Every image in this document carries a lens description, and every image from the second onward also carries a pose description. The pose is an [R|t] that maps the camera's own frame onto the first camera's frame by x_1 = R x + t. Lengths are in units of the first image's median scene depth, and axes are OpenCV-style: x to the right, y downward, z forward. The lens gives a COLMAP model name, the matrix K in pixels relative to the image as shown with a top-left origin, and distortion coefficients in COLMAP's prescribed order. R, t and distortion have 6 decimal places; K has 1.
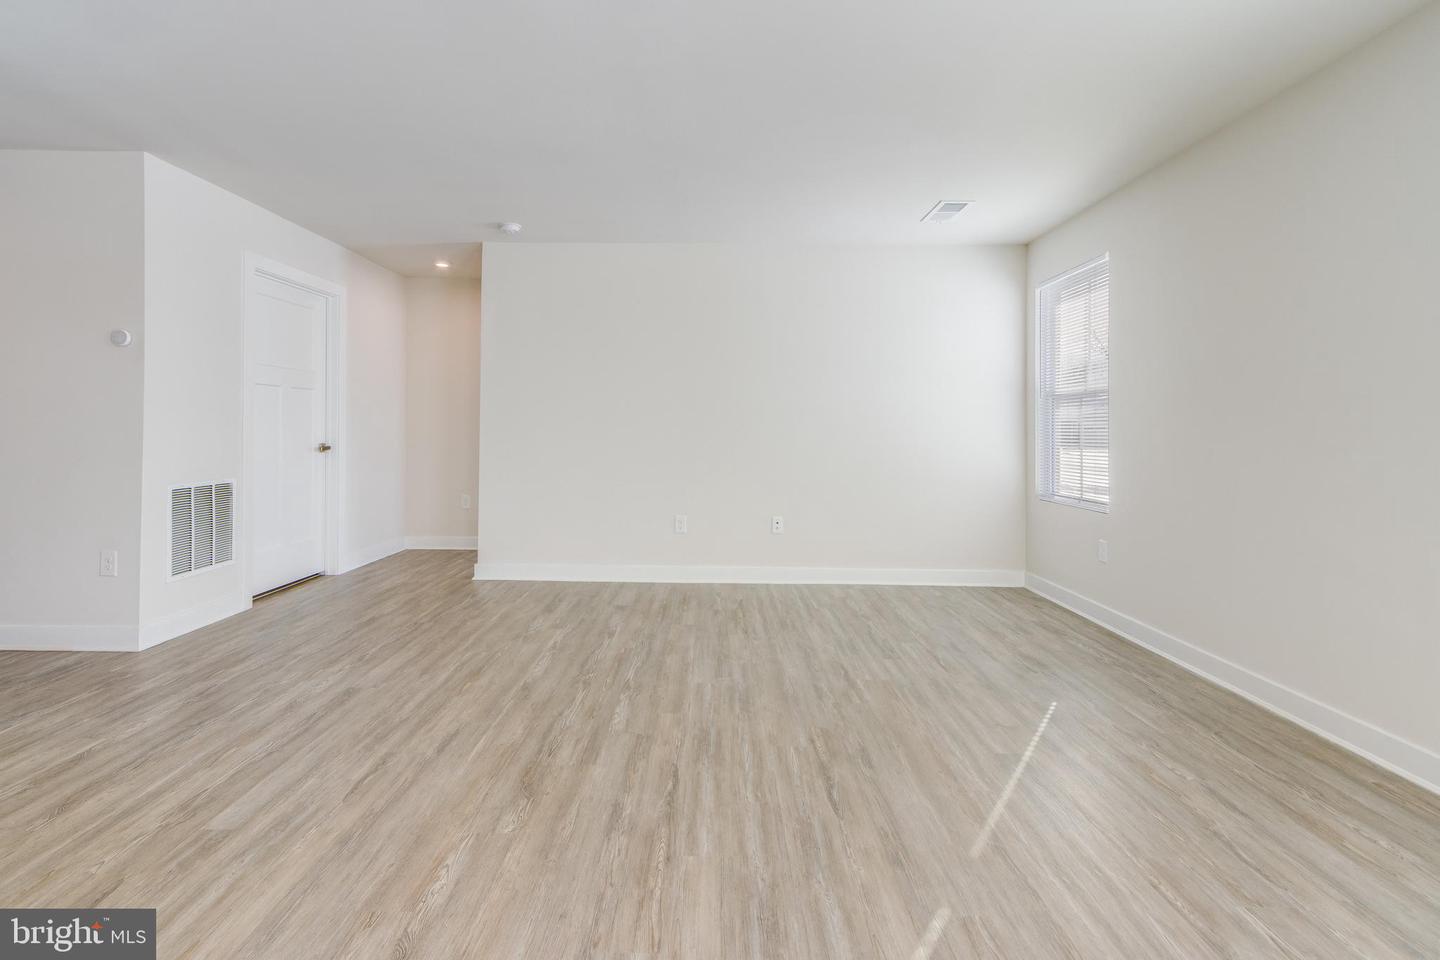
lens RADIAL K [[681.1, 0, 722.2], [0, 681.1, 440.2], [0, 0, 1]] dist [0.010860, -0.001752]
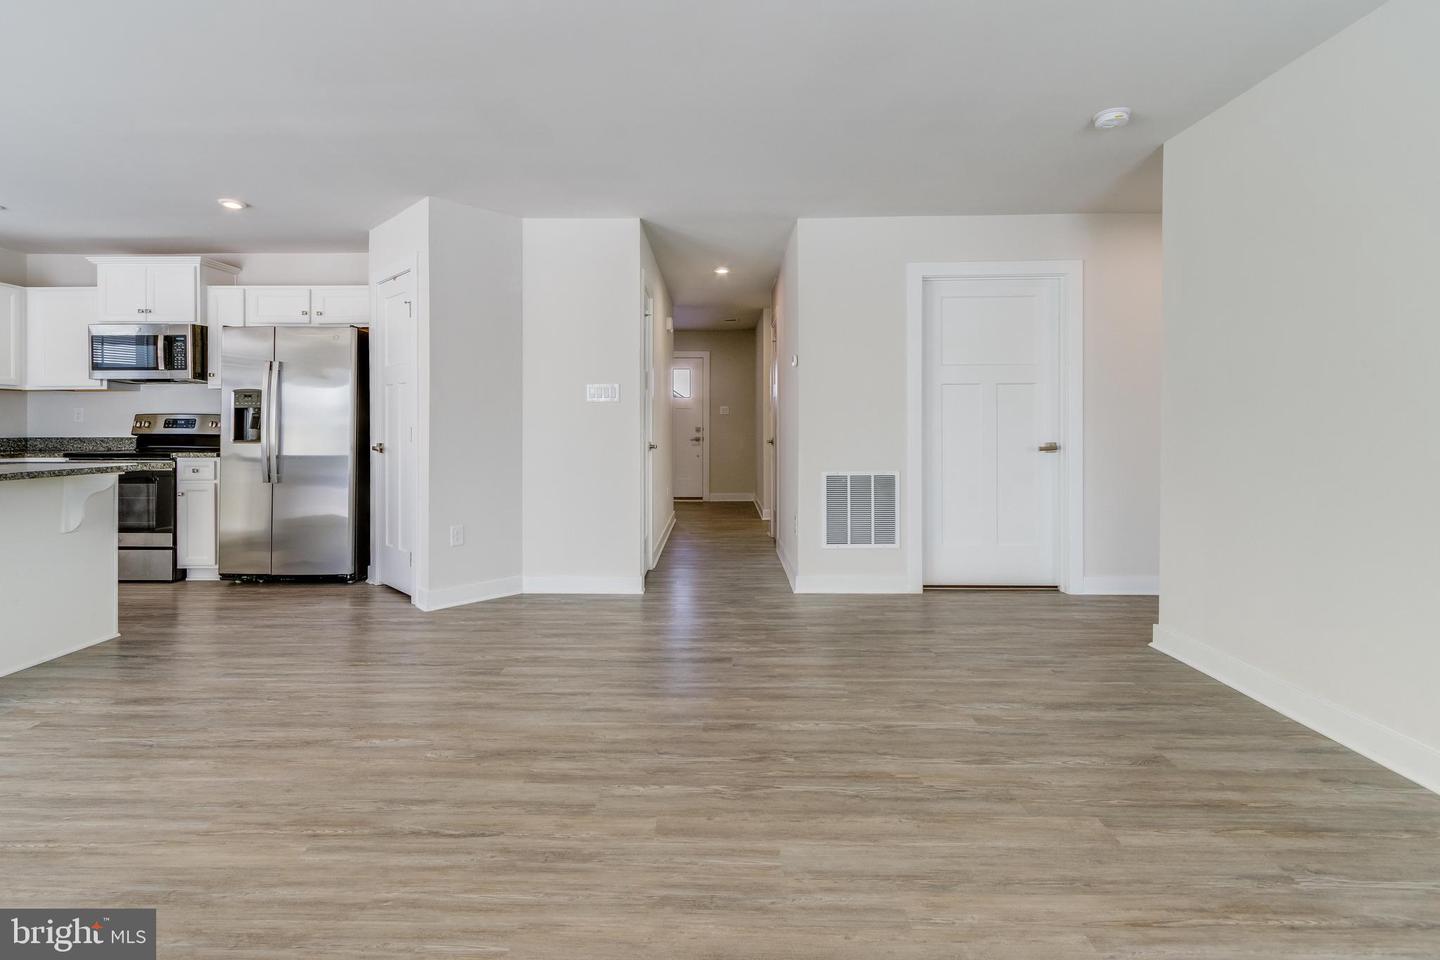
lens RADIAL K [[681.1, 0, 683.1], [0, 681.1, 439.3], [0, 0, 1]] dist [0.010860, -0.001752]
pose [[-0.029277, 0.007405, -0.999544, 0.705363], [-0.011682, 0.999902, 0.007750, -0.002055], [0.999503, 0.011903, -0.029187, 1.188915]]
